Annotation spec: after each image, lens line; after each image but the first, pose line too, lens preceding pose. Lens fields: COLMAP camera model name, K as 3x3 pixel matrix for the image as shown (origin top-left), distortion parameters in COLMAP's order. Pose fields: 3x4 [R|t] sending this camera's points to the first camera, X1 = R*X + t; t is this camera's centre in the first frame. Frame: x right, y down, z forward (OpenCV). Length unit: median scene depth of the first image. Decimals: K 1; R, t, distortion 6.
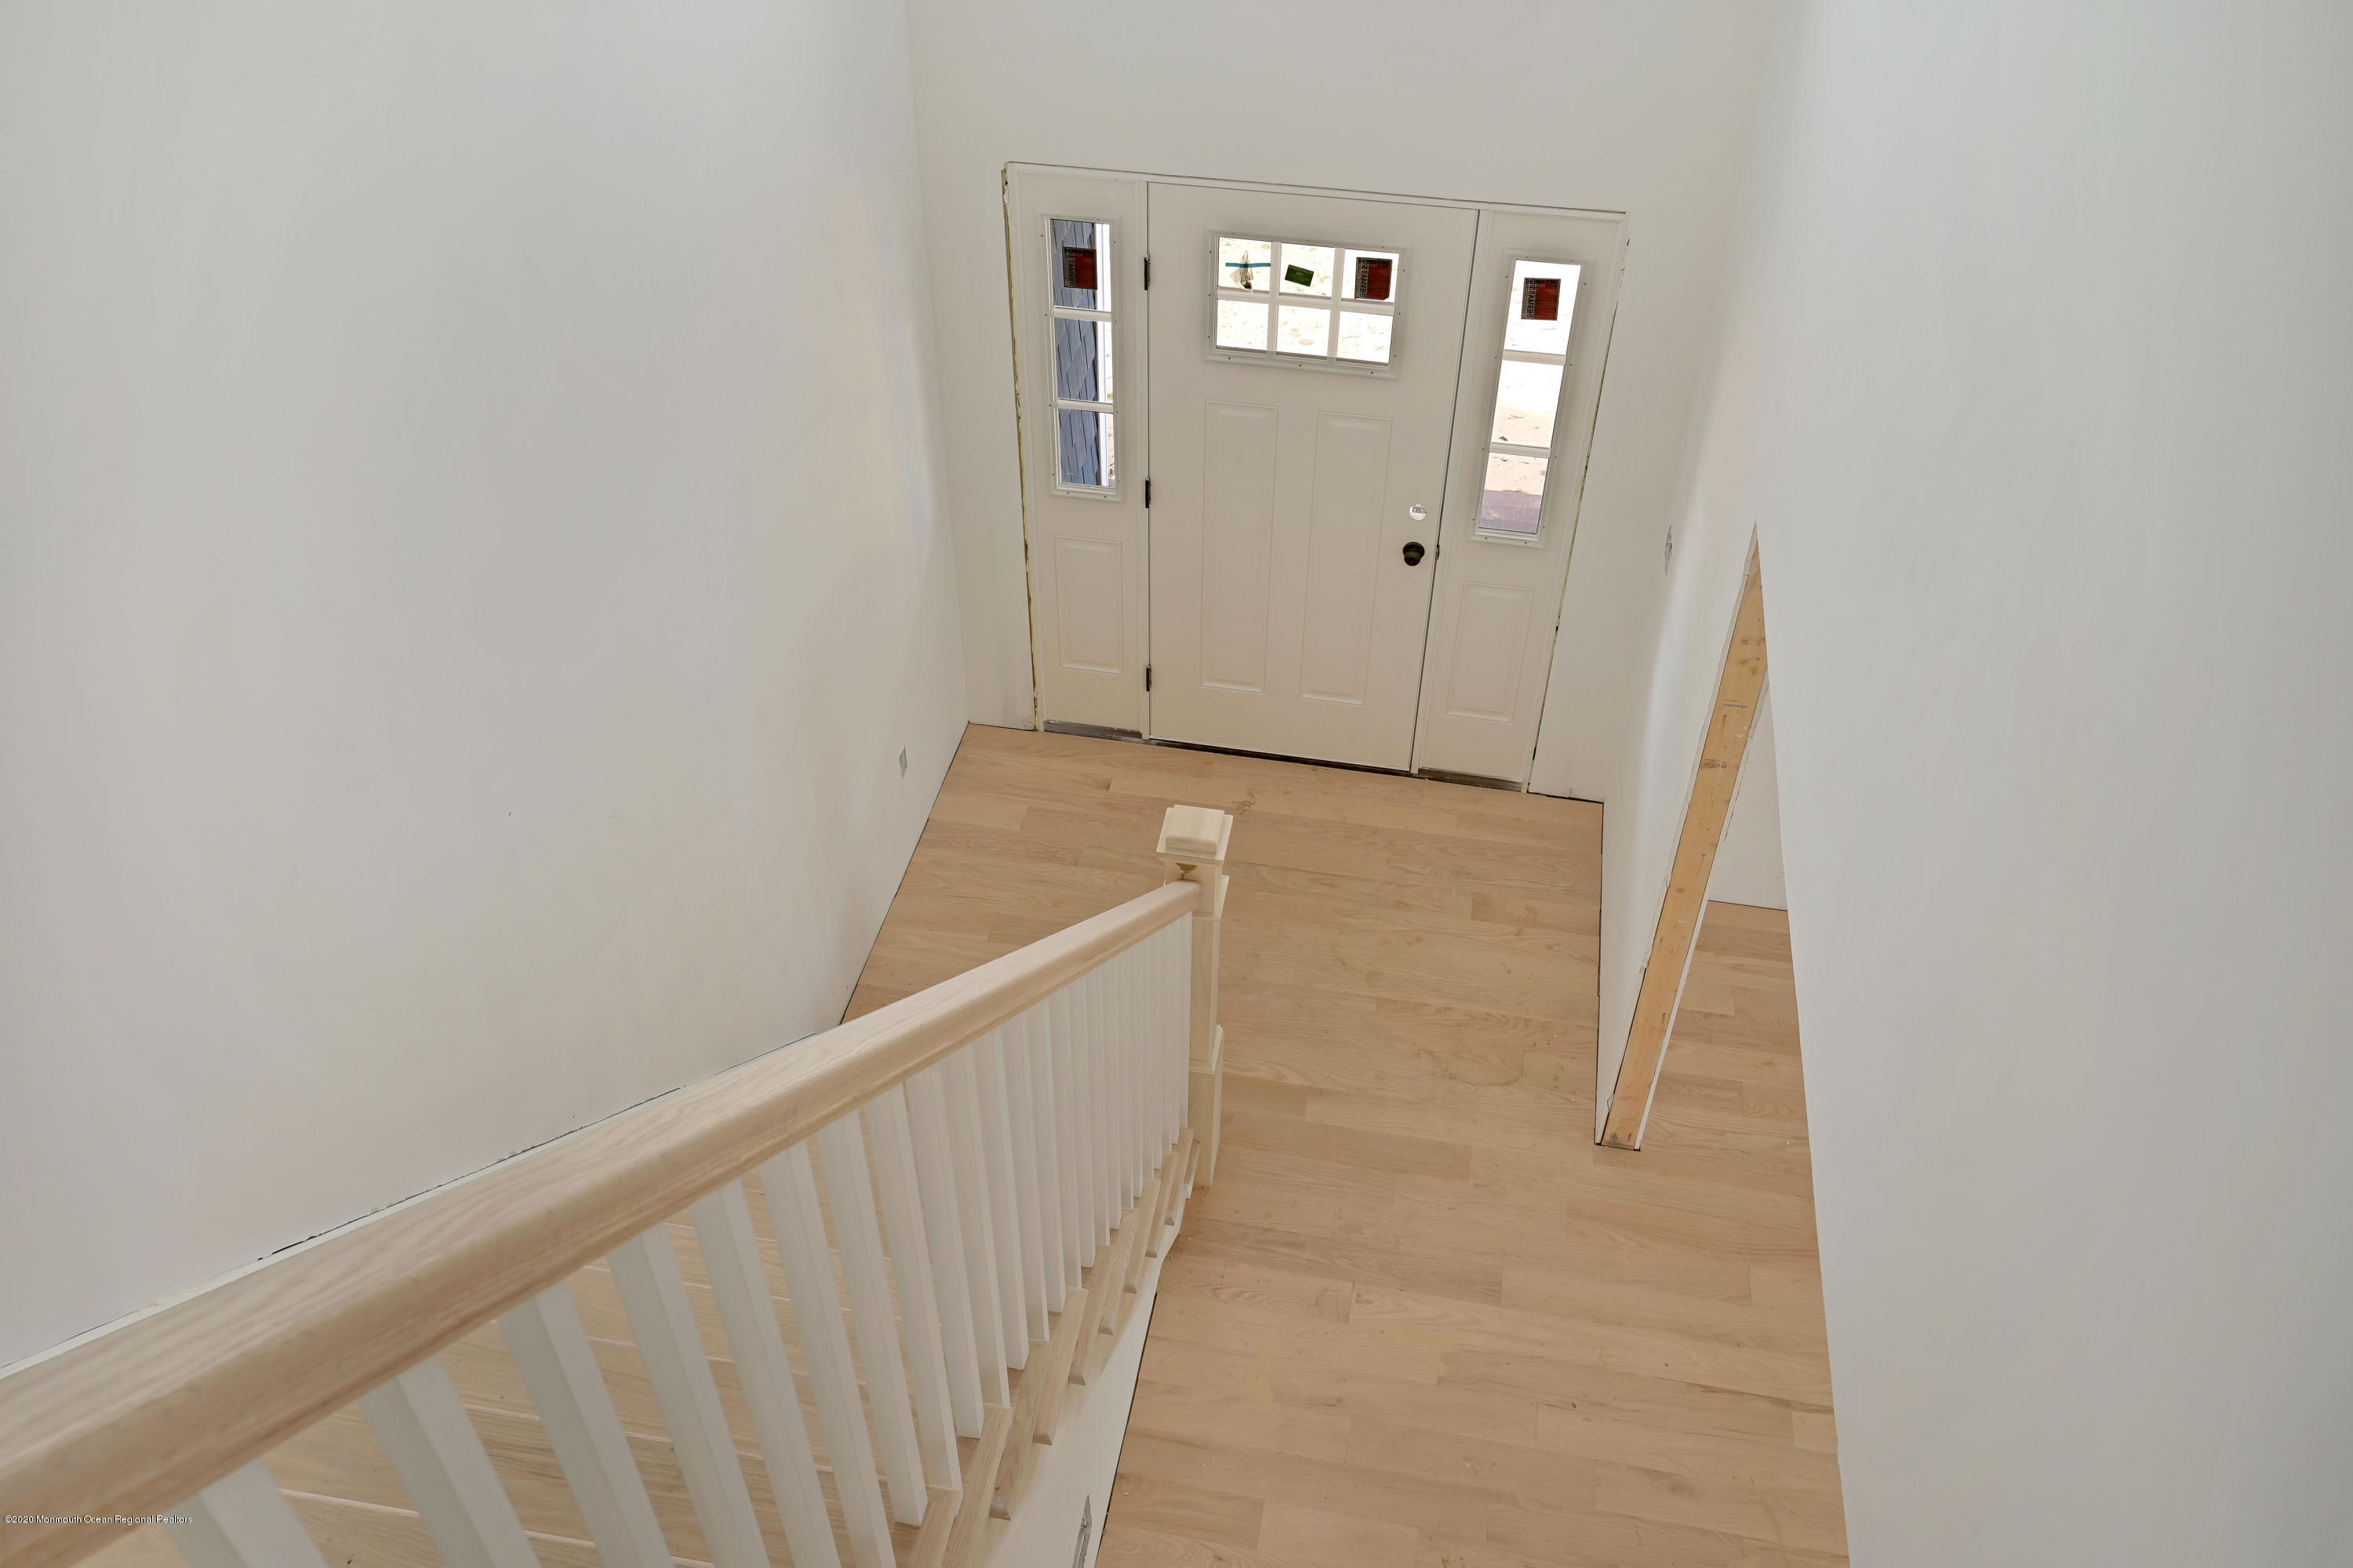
lens RADIAL K [[1839.2, 0, 1179.5], [0, 1839.2, 815.3], [0, 0, 1]] dist [-0.004606, -0.000218]
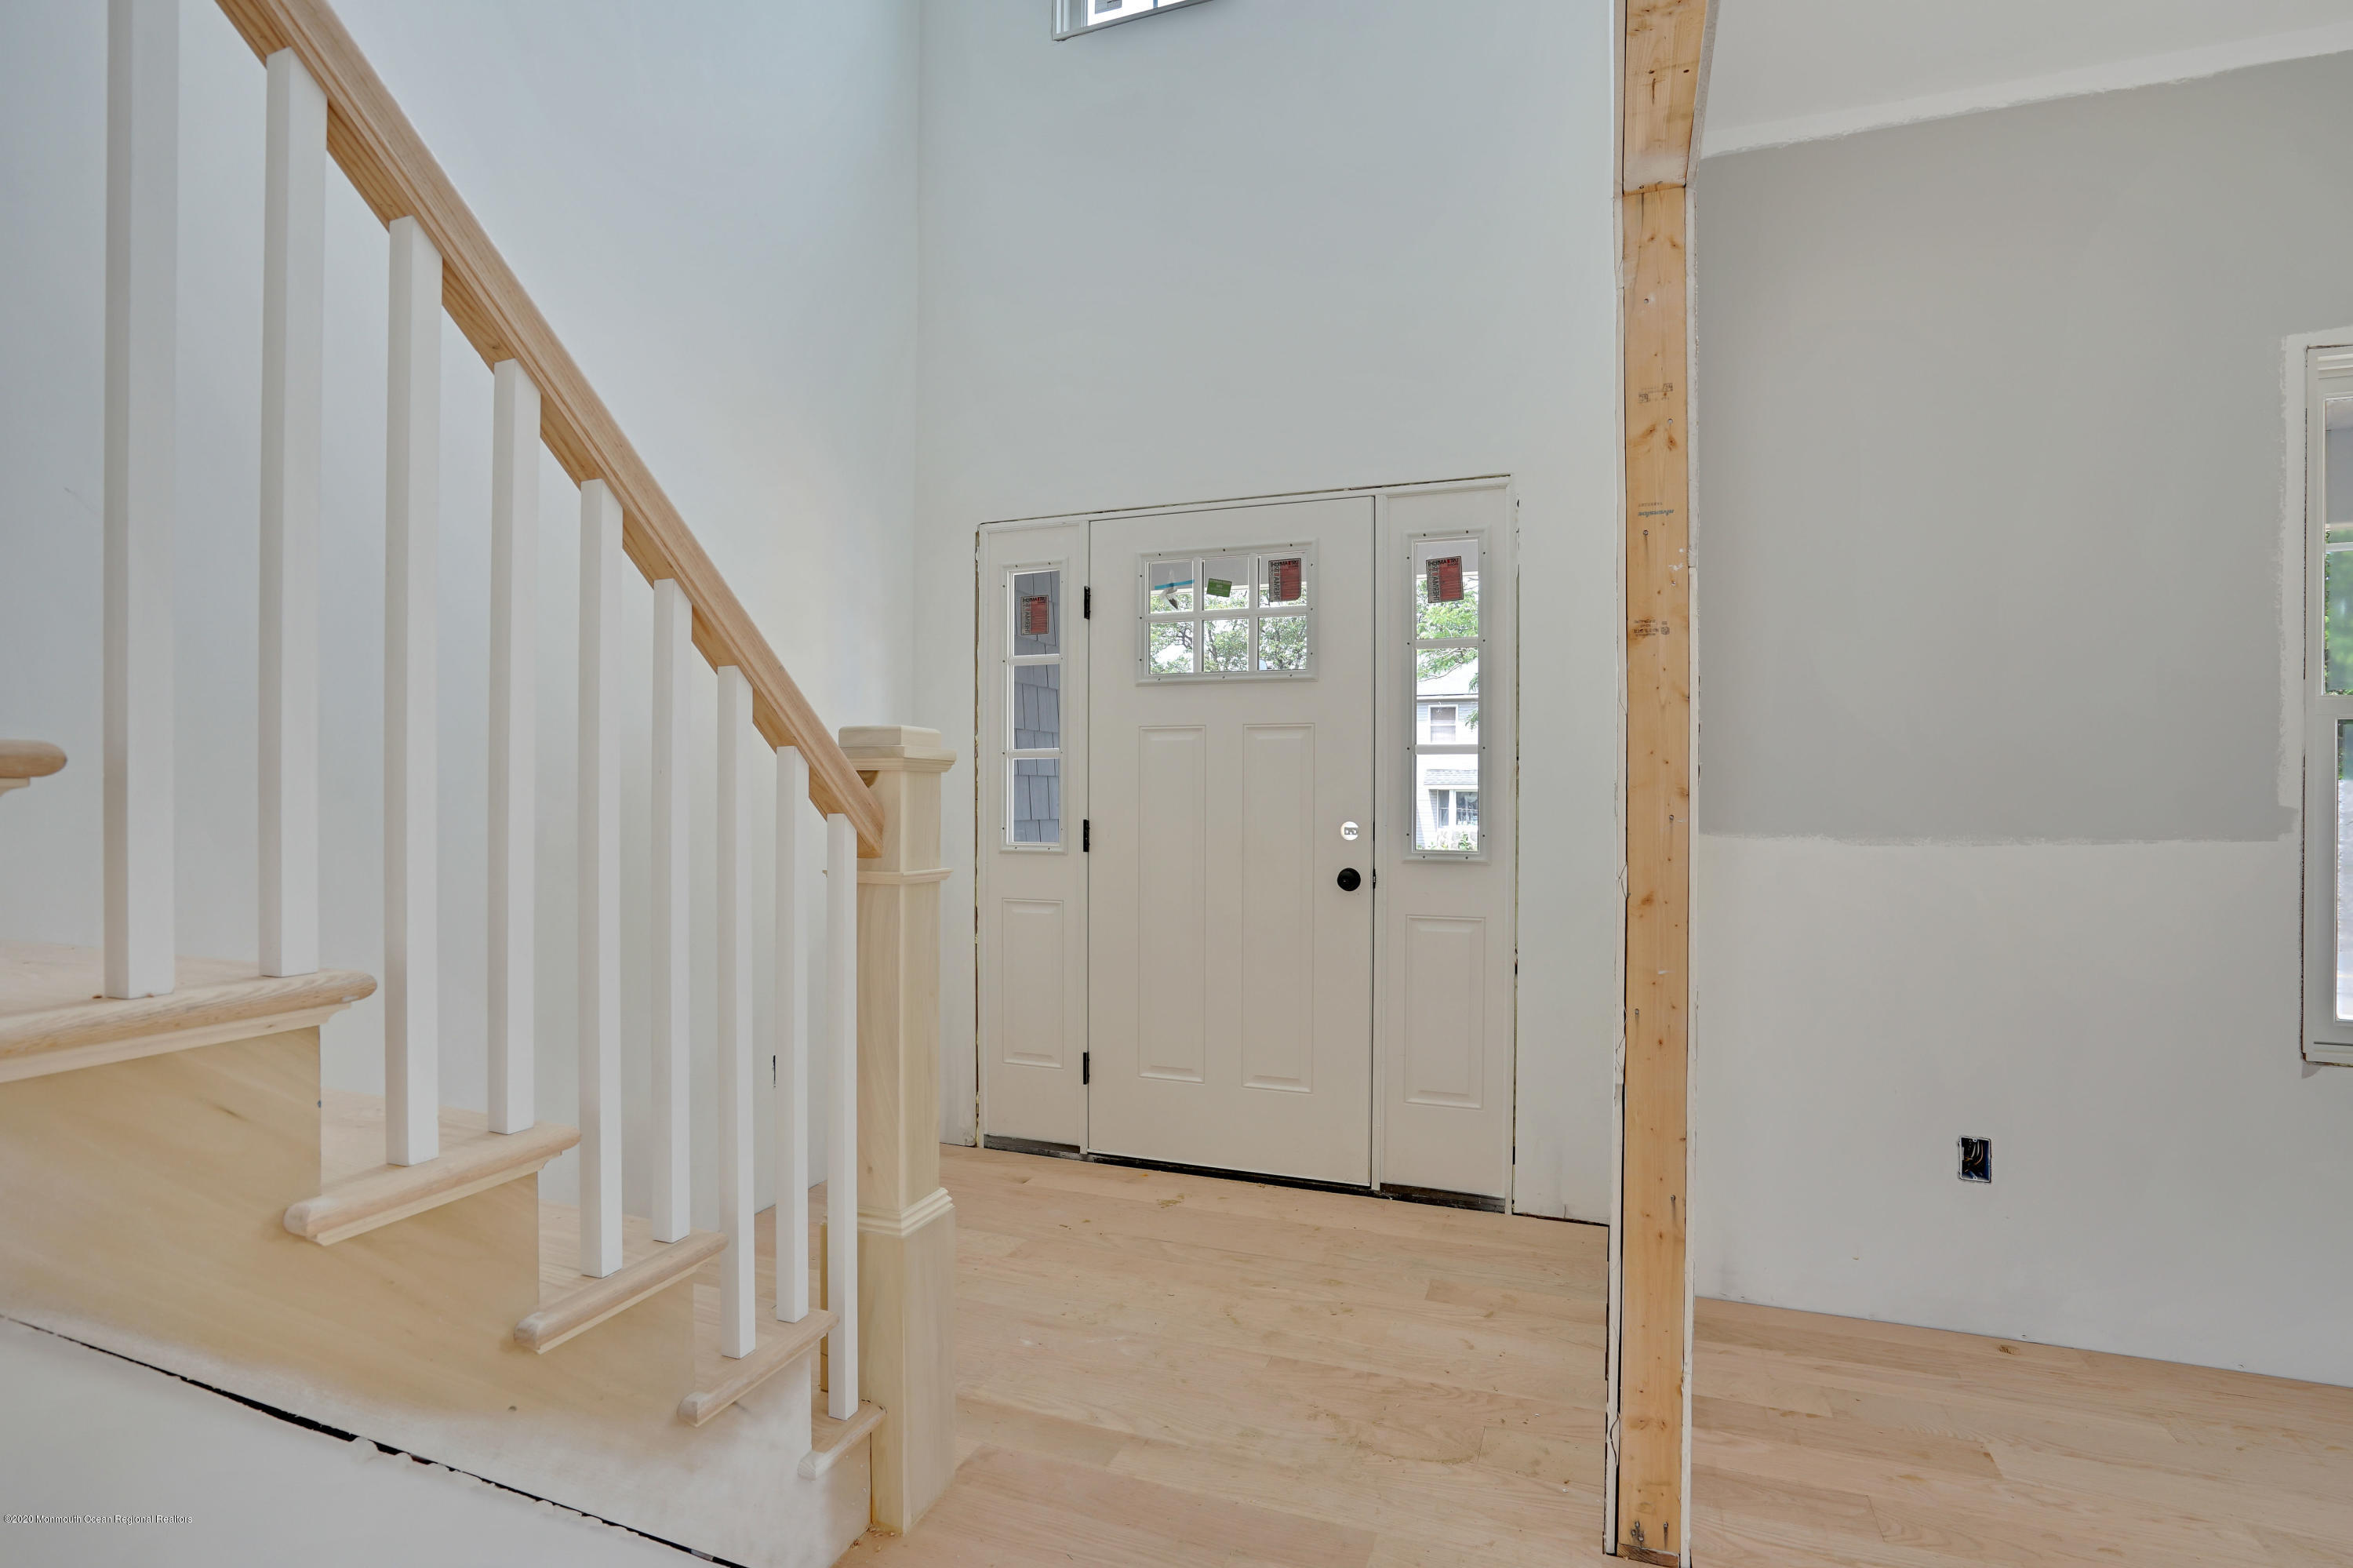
lens RADIAL K [[1157.7, 0, 1173.9], [0, 1157.7, 796.7], [0, 0, 1]] dist [-0.062684, 0.030390]
pose [[0.983851, -0.003006, -0.178962, 0.150078], [-0.118308, 0.739368, -0.662826, 0.234509], [0.134311, 0.673295, 0.727072, 0.548137]]
